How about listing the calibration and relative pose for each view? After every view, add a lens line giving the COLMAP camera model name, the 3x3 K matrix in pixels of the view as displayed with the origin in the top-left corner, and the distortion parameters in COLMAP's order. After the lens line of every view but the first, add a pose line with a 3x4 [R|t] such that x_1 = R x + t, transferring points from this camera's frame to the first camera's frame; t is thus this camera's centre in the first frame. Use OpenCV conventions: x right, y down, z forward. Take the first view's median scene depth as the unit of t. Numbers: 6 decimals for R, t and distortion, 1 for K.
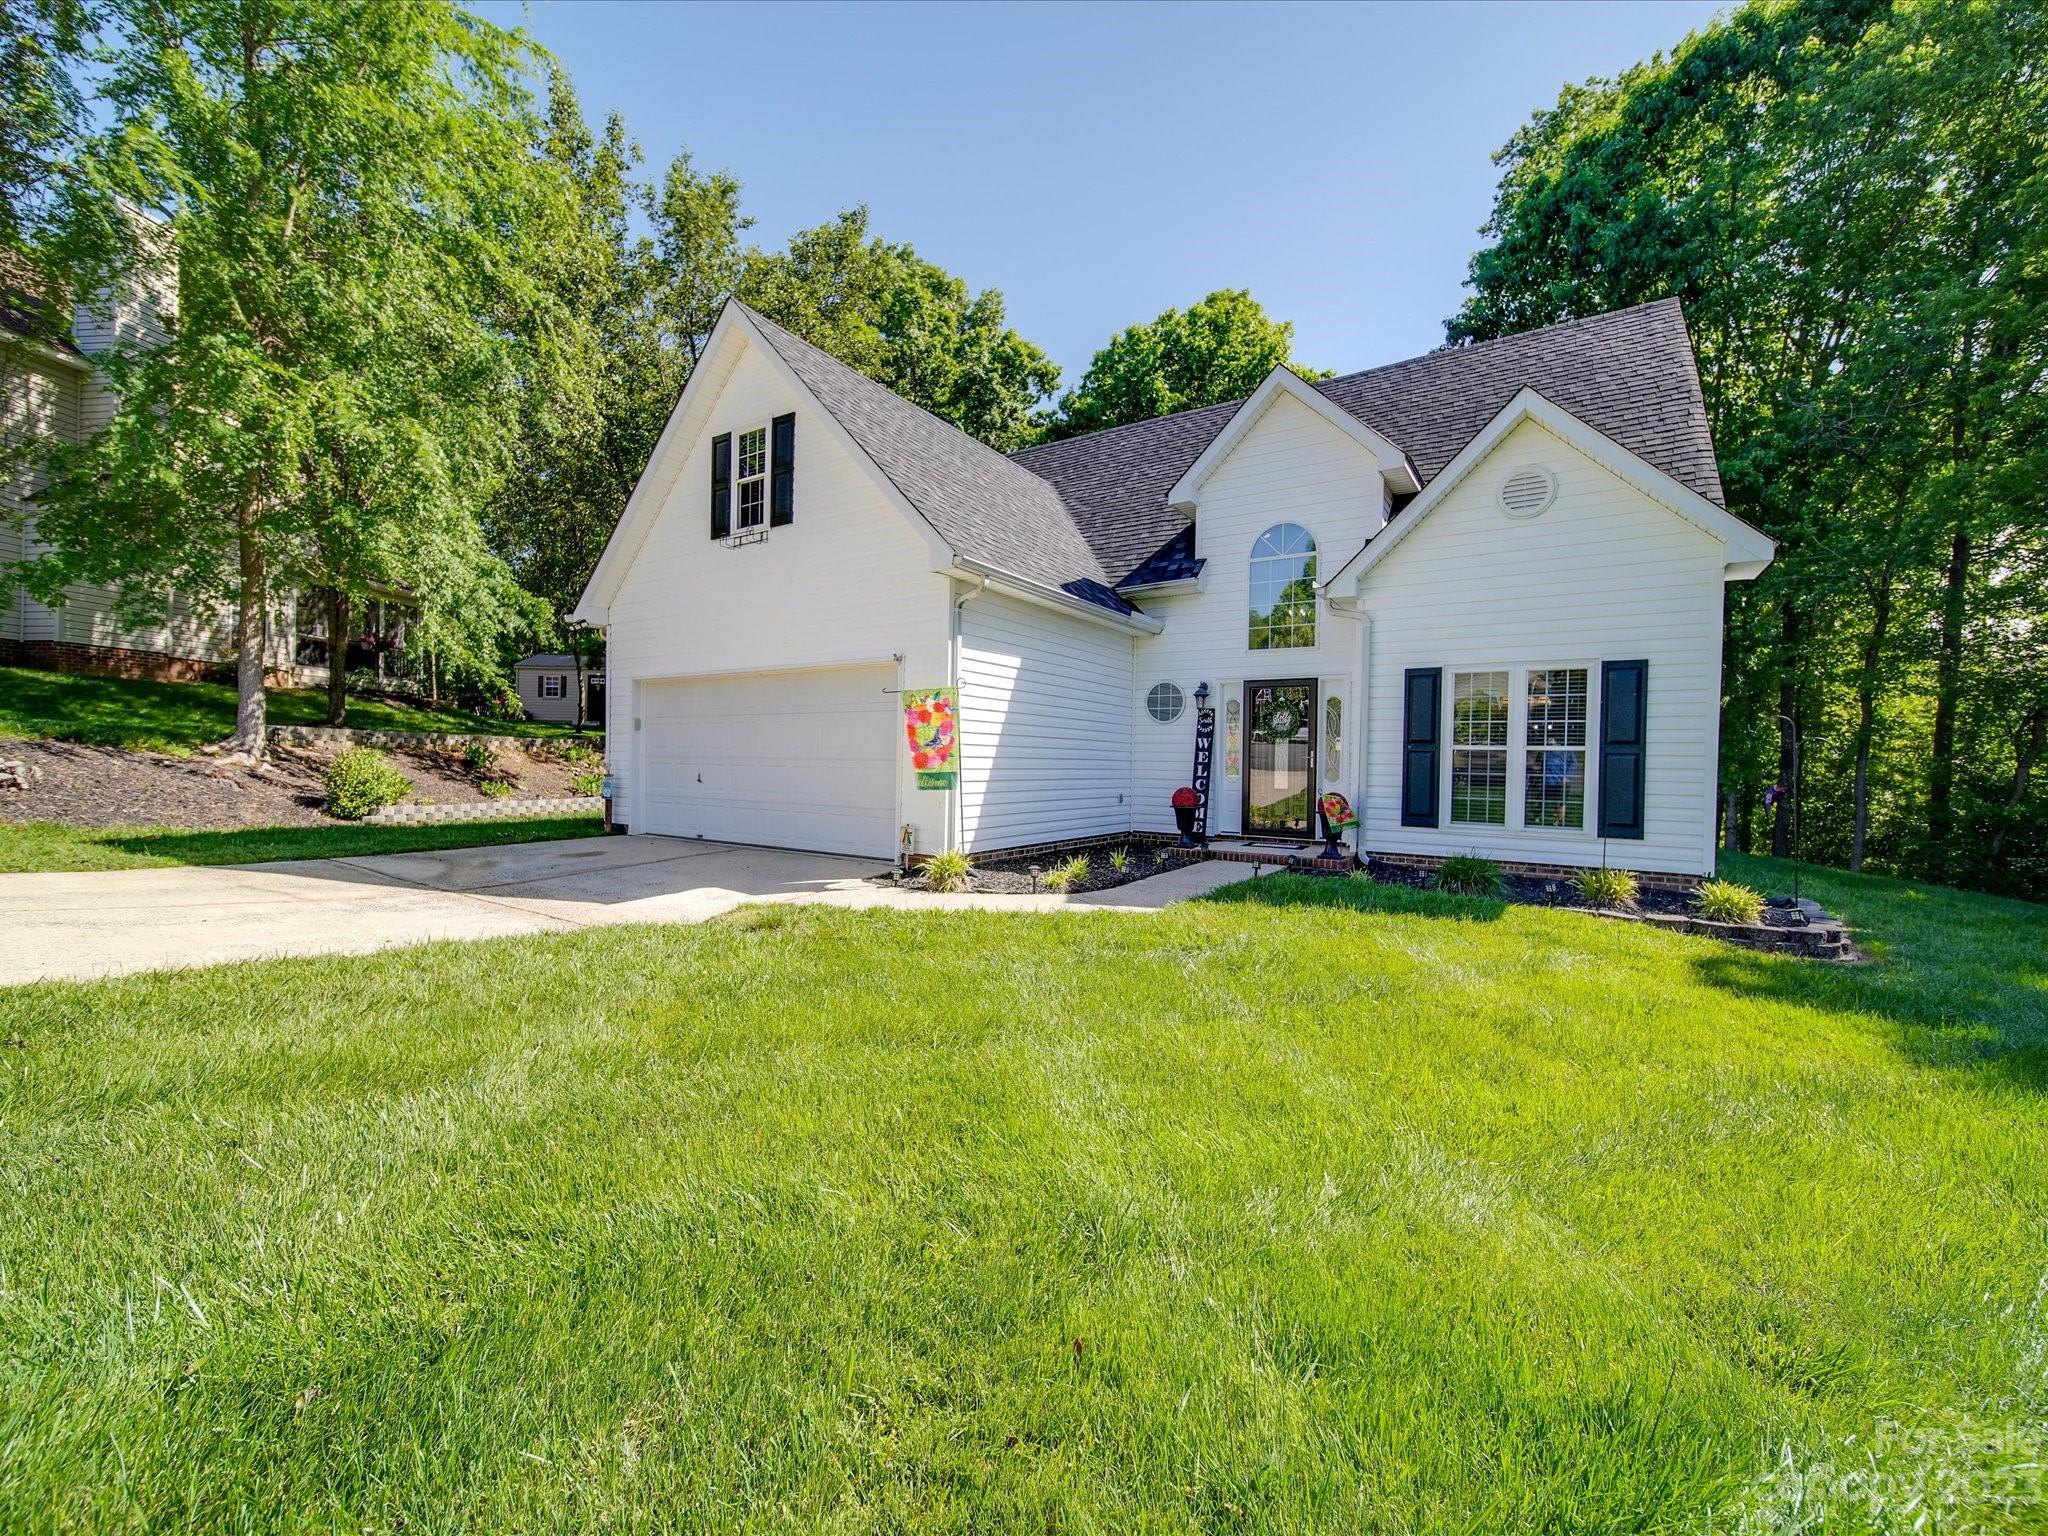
lens RADIAL K [[806.2, 0, 1027.9], [0, 806.2, 767.7], [0, 0, 1]] dist [0.000914, -0.001747]
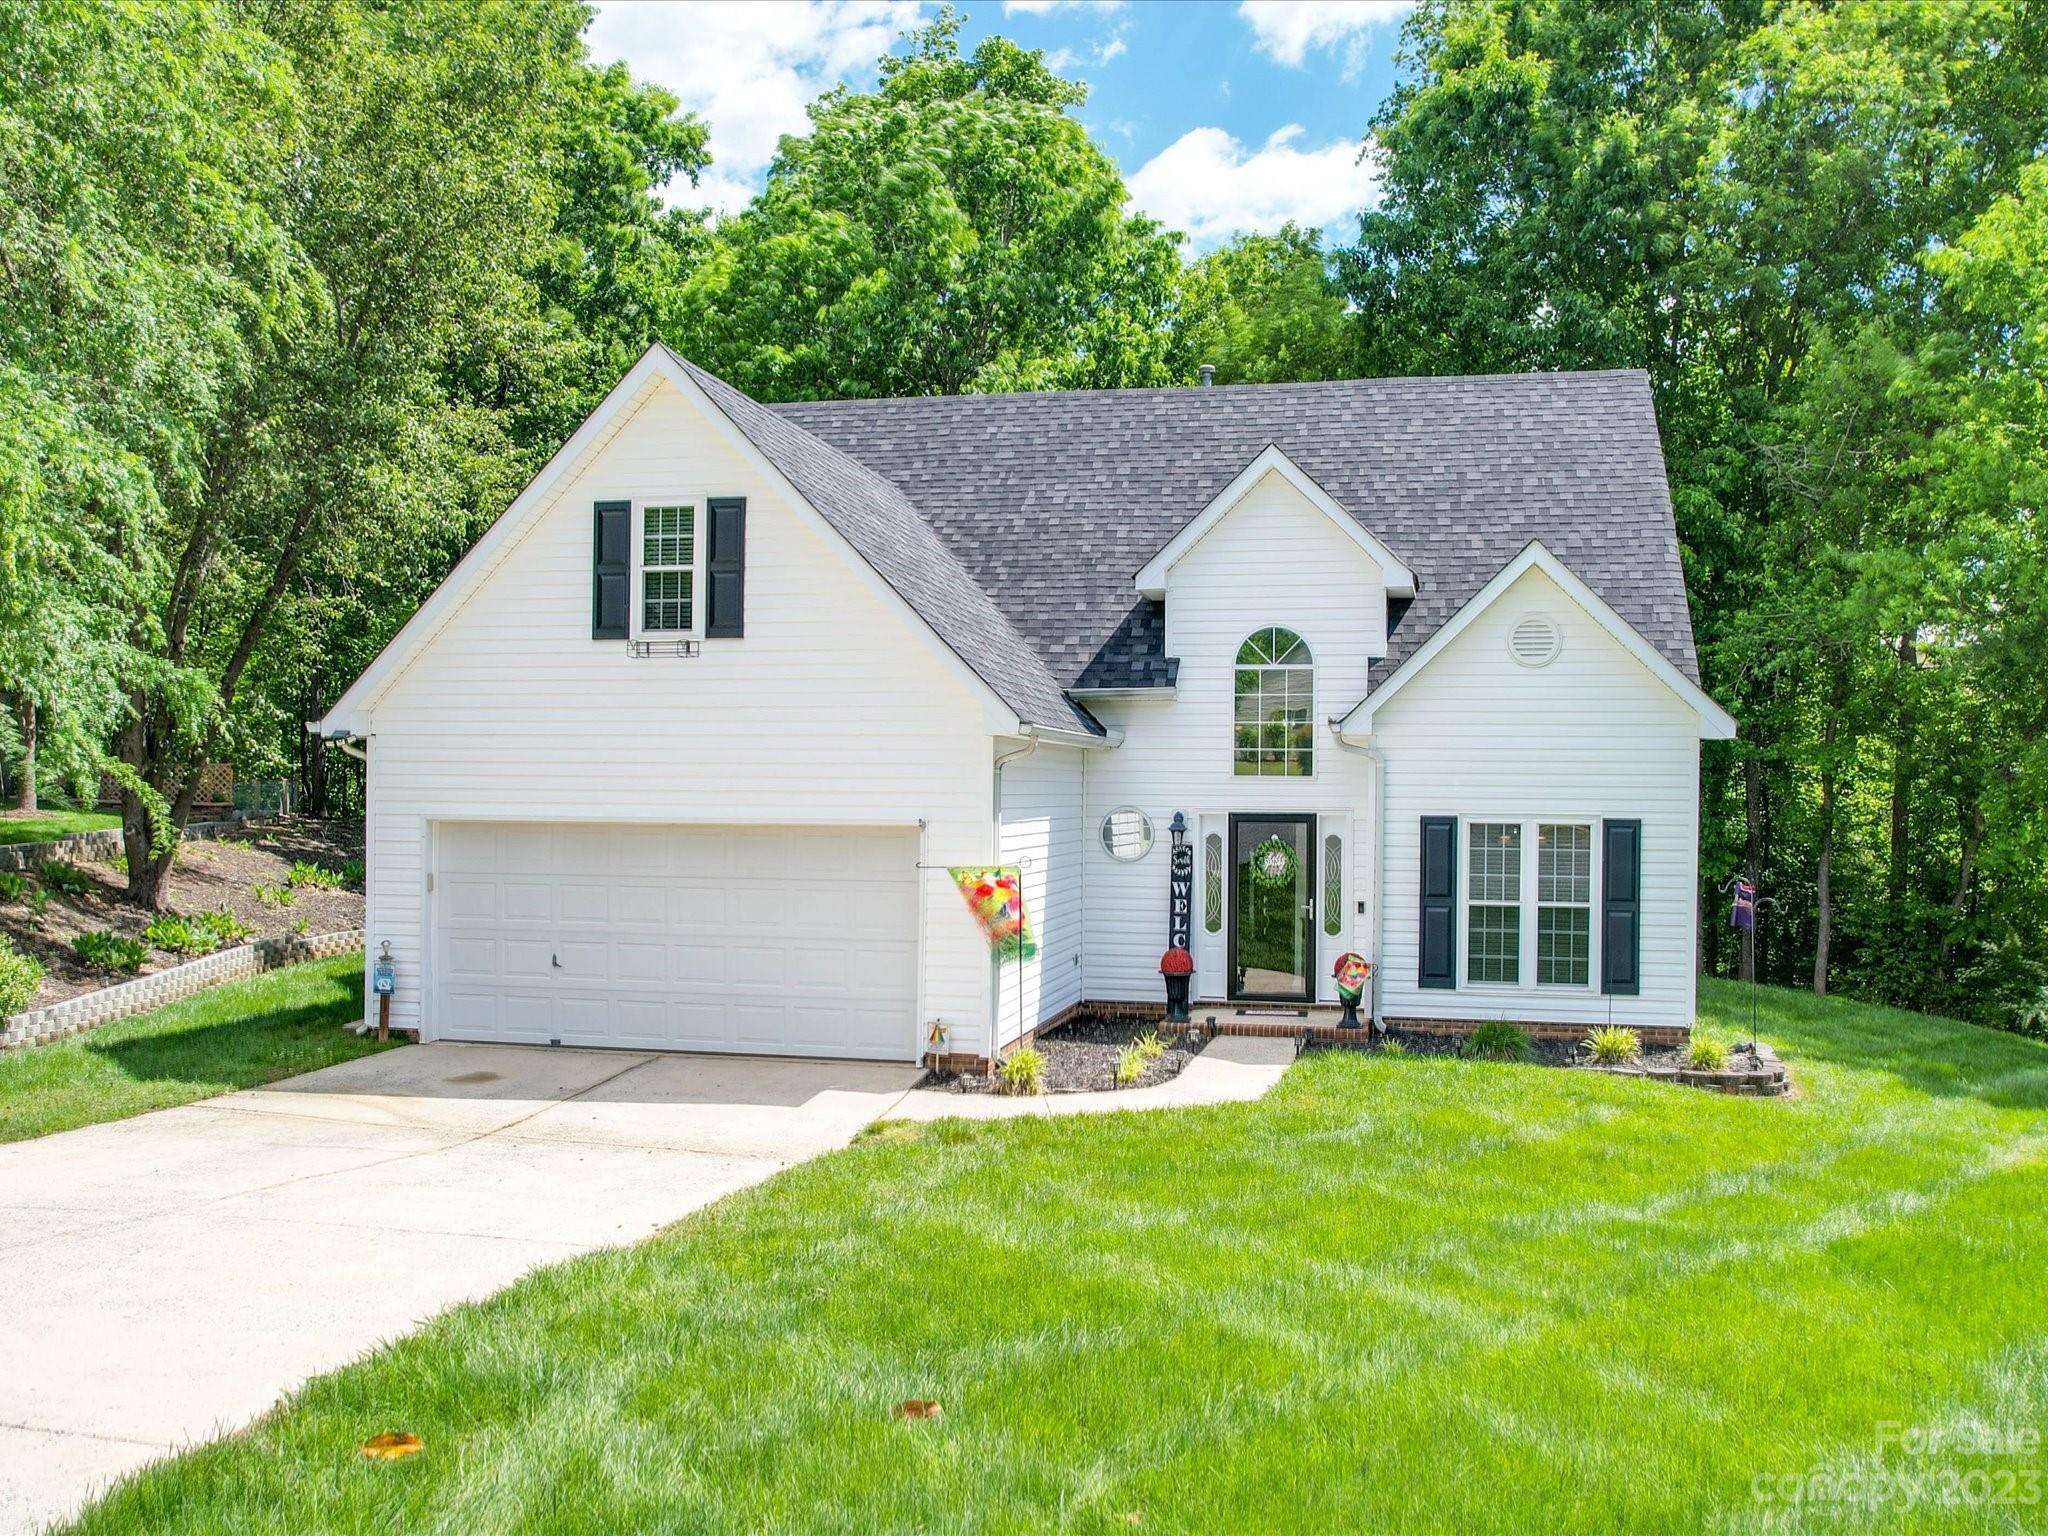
lens RADIAL K [[1766.2, 0, 1021.7], [0, 1766.2, 775.6], [0, 0, 1]] dist [-0.053235, 0.000892]
pose [[0.937982, -0.007078, 0.346612, -0.647525], [0.010961, 0.999897, -0.009246, -0.154677], [-0.346511, 0.012471, 0.937963, -0.714950]]
